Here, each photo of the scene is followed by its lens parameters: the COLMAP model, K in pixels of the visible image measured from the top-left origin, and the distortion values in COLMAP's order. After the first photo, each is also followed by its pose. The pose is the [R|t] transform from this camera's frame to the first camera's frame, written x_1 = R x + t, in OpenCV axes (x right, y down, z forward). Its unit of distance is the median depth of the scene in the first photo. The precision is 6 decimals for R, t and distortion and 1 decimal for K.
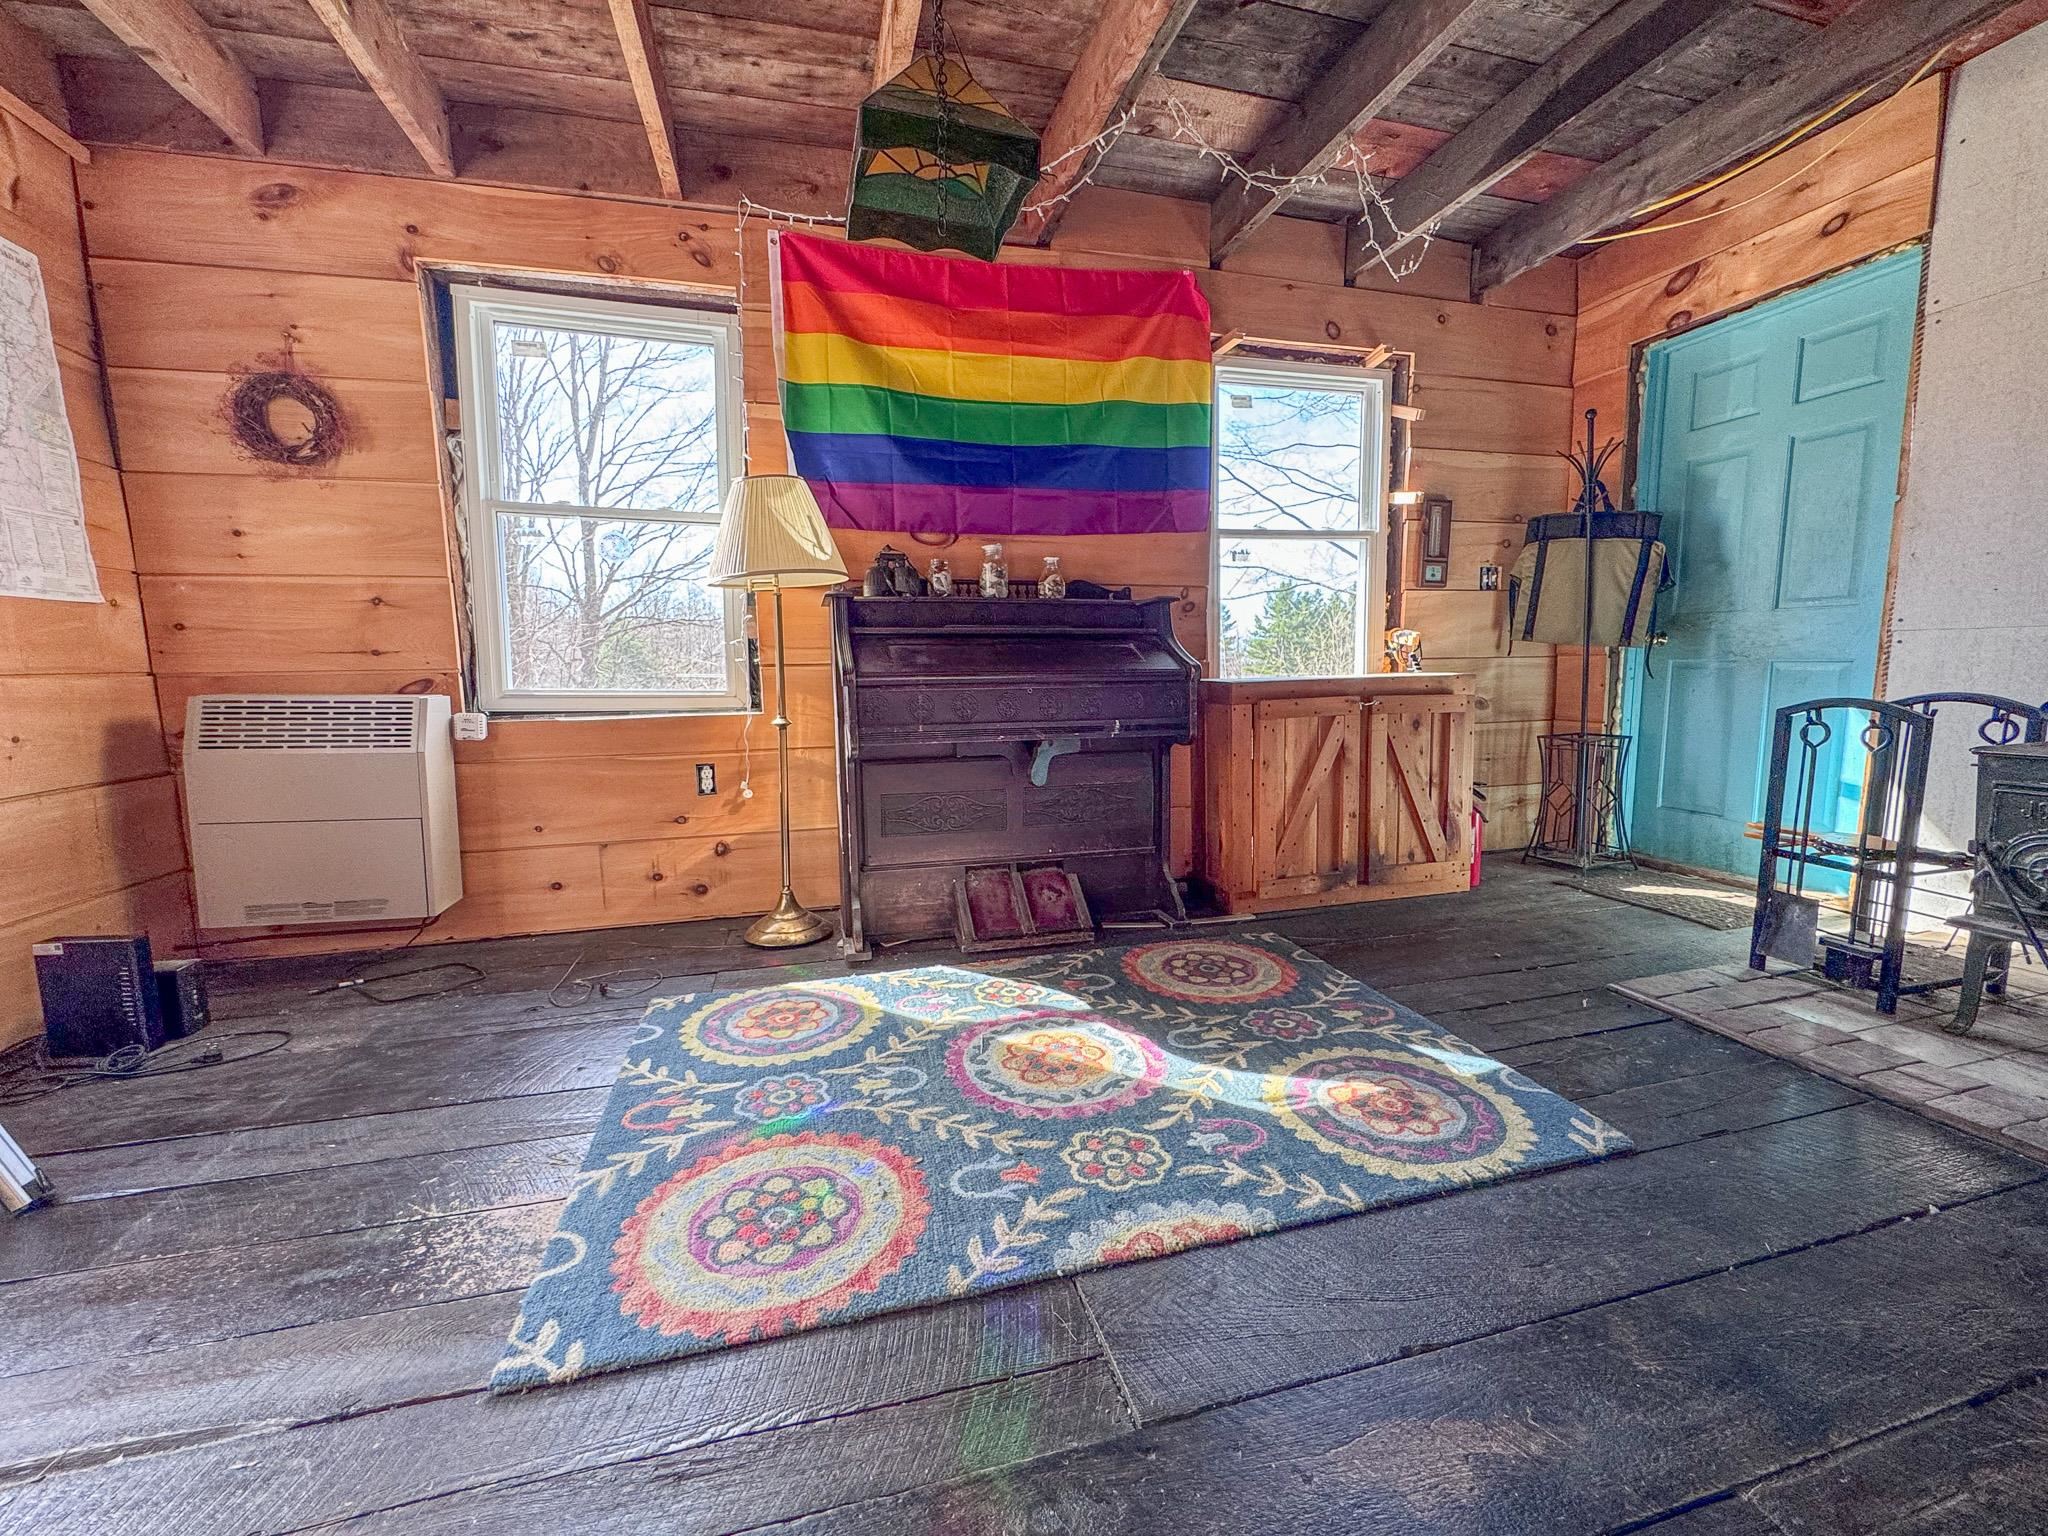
lens RADIAL K [[824.7, 0, 1024.0], [0, 824.7, 768.0], [0, 0, 1]] dist [-0.002337, -0.000325]
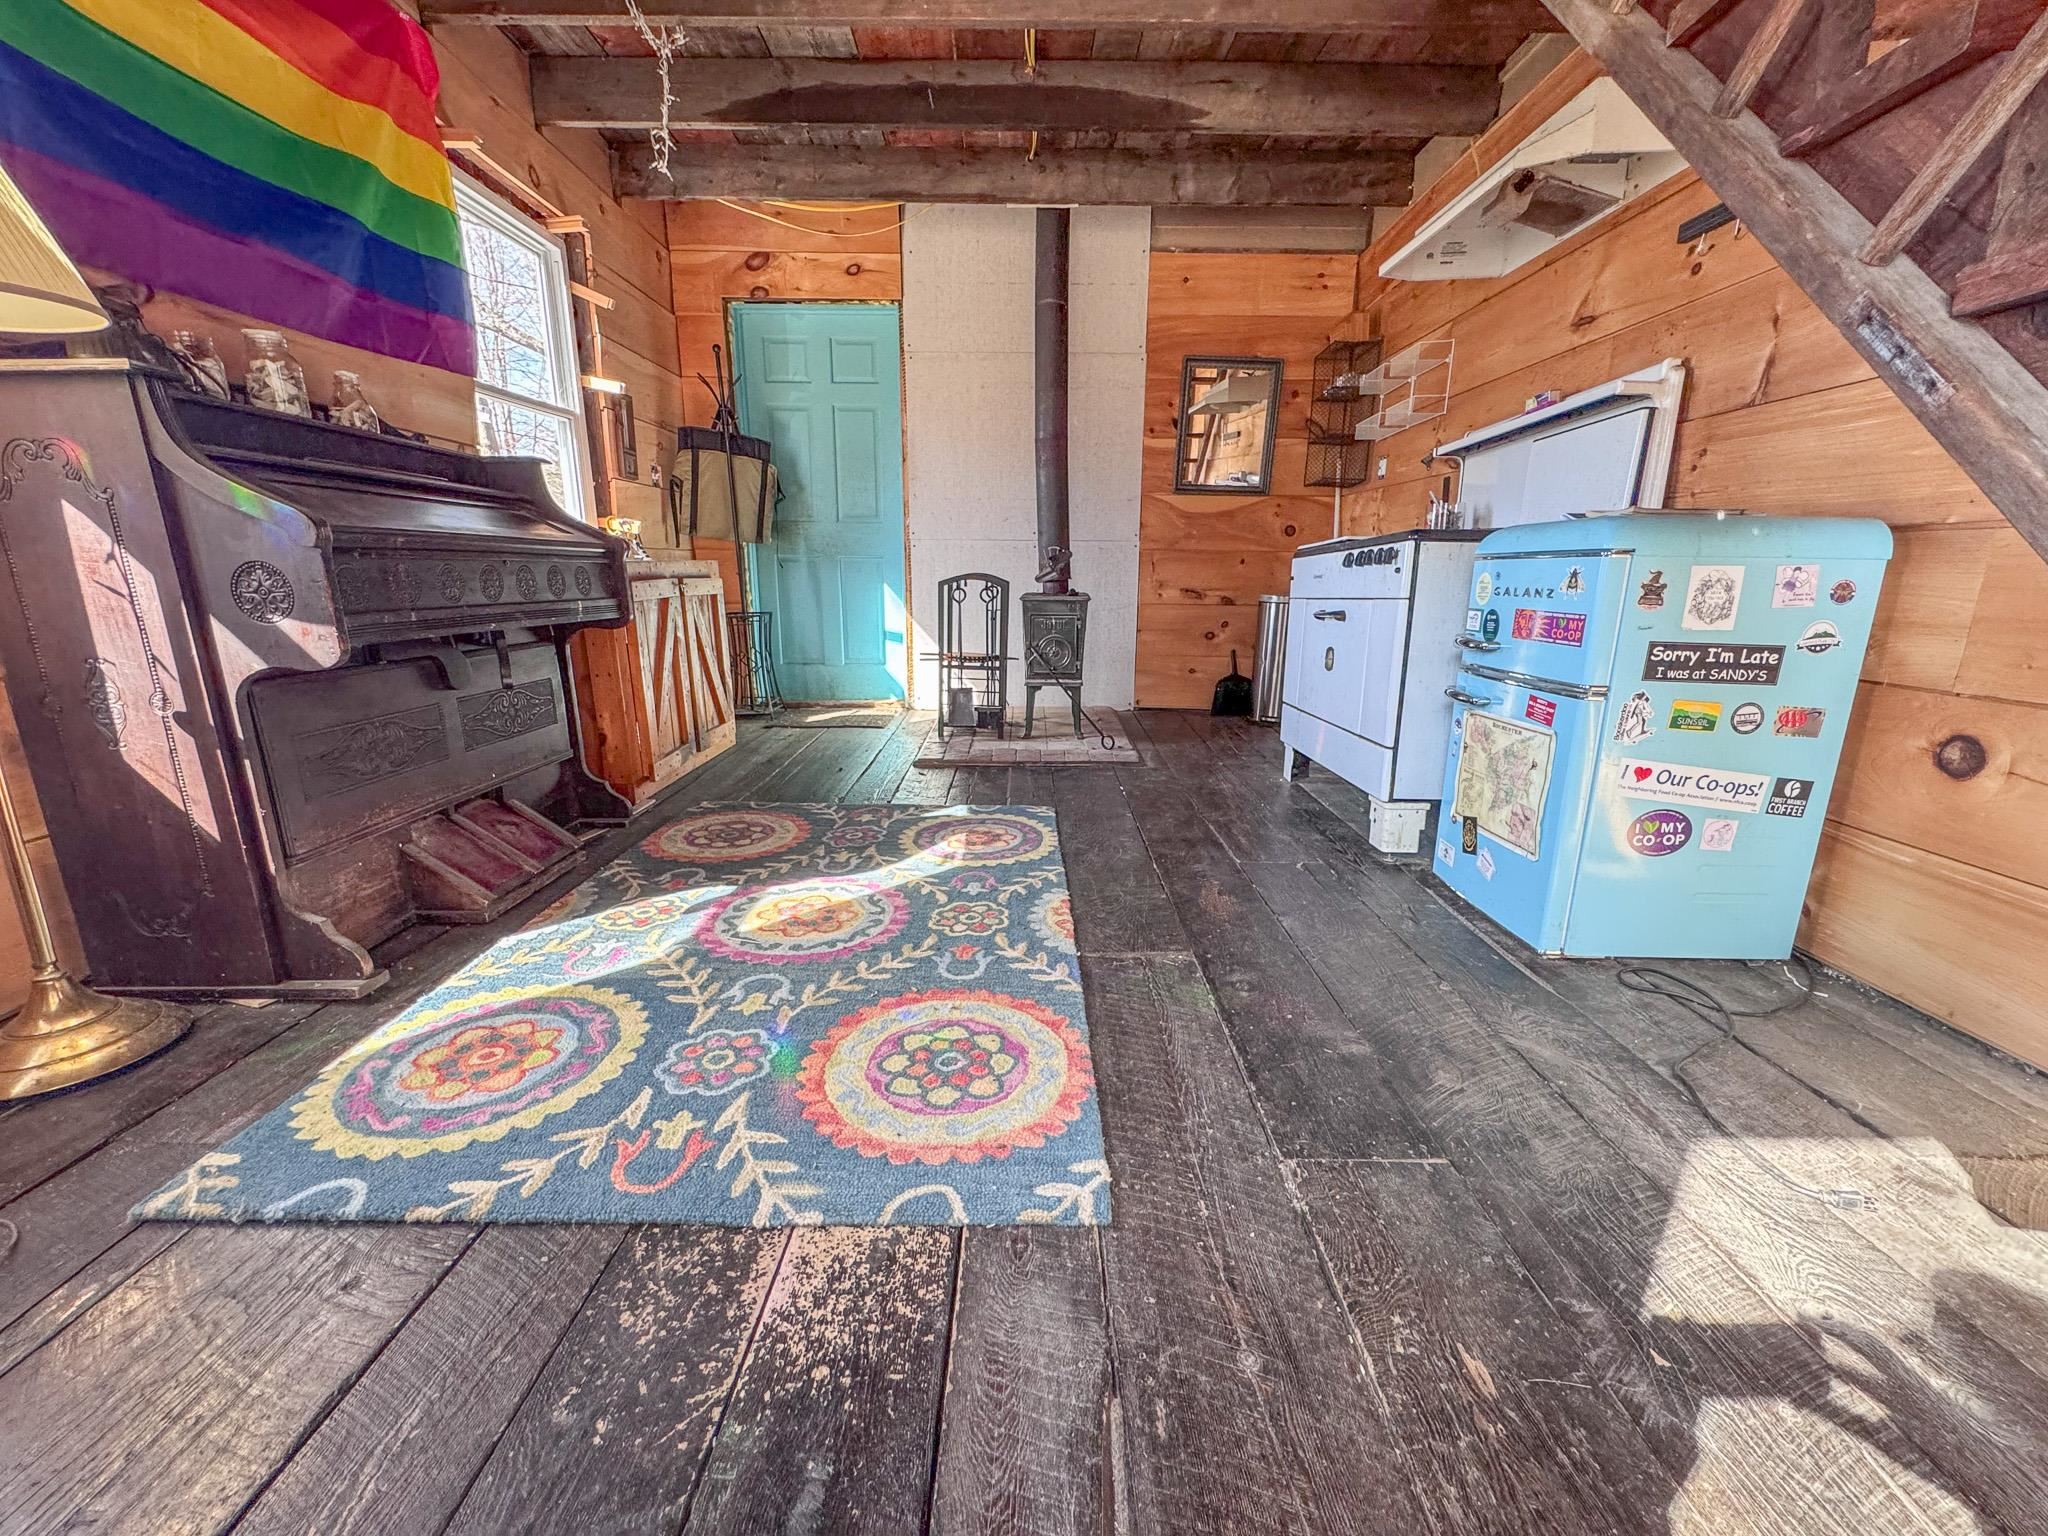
lens RADIAL K [[824.7, 0, 1024.0], [0, 824.7, 768.0], [0, 0, 1]] dist [-0.002337, -0.000325]
pose [[0.254719, -0.211912, 0.943510, -0.750567], [0.110157, 0.975701, 0.189403, 0.001272], [-0.960720, 0.055690, 0.271873, 0.392008]]
